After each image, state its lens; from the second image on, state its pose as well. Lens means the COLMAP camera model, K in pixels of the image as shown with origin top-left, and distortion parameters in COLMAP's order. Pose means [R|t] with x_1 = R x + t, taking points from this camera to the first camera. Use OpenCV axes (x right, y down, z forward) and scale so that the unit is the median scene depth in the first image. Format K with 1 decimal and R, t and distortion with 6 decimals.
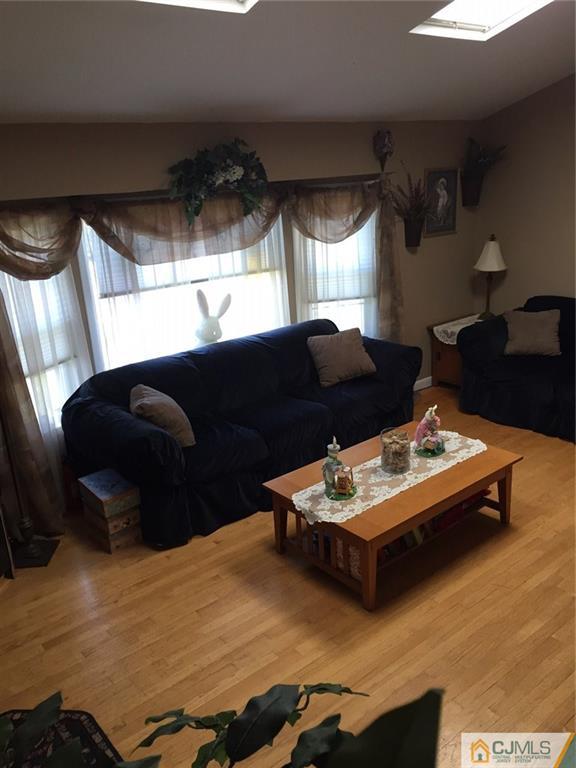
lens RADIAL K [[666.3, 0, 288.0], [0, 666.3, 384.0], [0, 0, 1]] dist [0.075421, -0.082404]
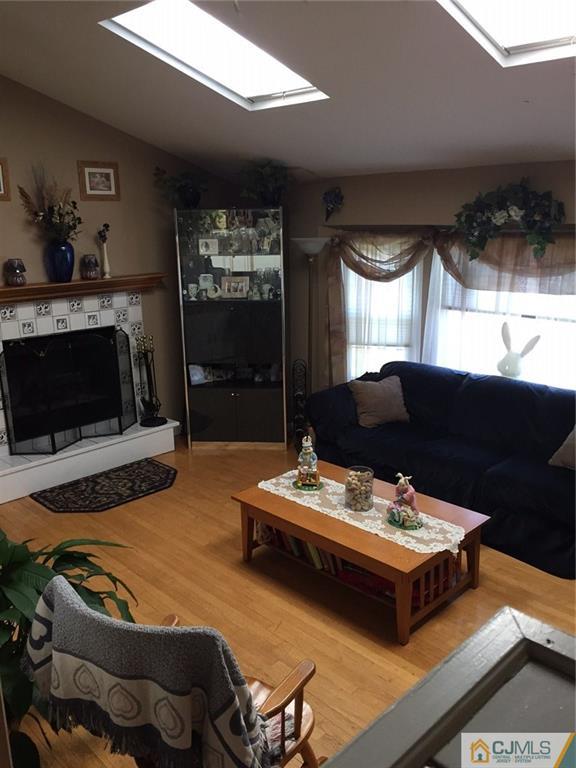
lens RADIAL K [[666.3, 0, 288.0], [0, 666.3, 384.0], [0, 0, 1]] dist [0.075421, -0.082404]
pose [[0.083206, 0.297292, -0.951154, 0.900708], [-0.300371, 0.917556, 0.260515, -0.236055], [0.950186, 0.264023, 0.165644, 0.567947]]
